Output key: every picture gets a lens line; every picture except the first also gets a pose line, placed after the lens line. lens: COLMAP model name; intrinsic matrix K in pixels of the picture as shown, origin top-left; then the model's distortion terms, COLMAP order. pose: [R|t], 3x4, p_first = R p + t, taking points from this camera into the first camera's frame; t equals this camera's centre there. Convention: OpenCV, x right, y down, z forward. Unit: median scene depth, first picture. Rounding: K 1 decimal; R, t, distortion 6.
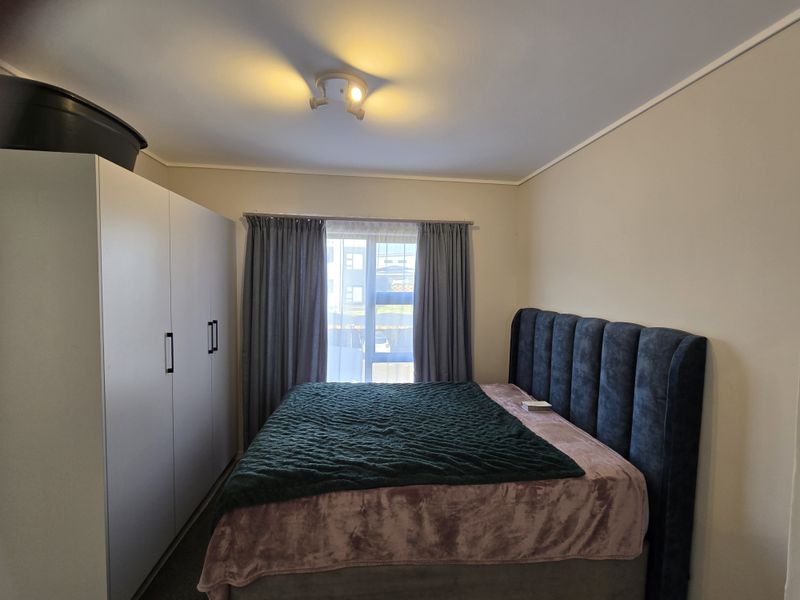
lens RADIAL K [[361.7, 0, 405.3], [0, 361.7, 301.1], [0, 0, 1]] dist [0.000673, 0.000395]
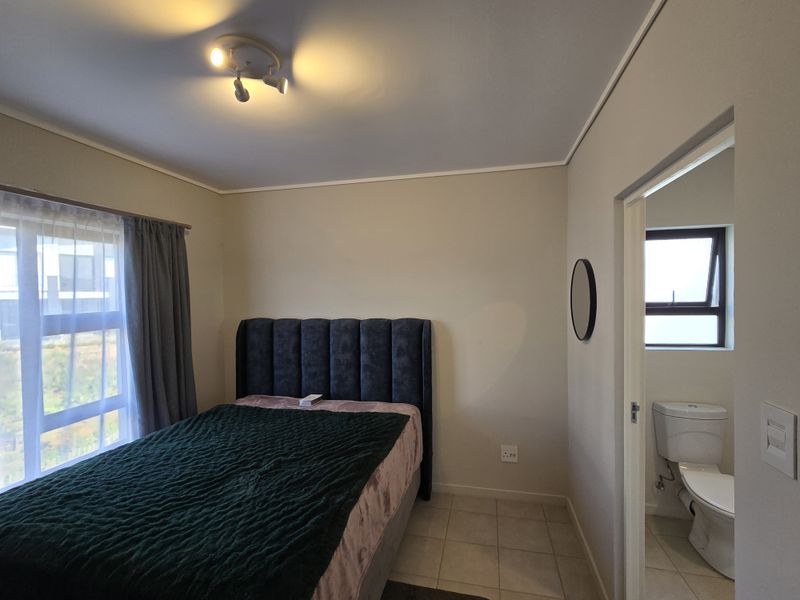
lens RADIAL K [[361.7, 0, 405.3], [0, 361.7, 301.1], [0, 0, 1]] dist [0.000673, 0.000395]
pose [[0.343906, -0.041938, 0.938067, -0.628826], [0.068437, 0.997465, 0.019504, -0.027382], [-0.936507, 0.057491, 0.345904, 0.313552]]
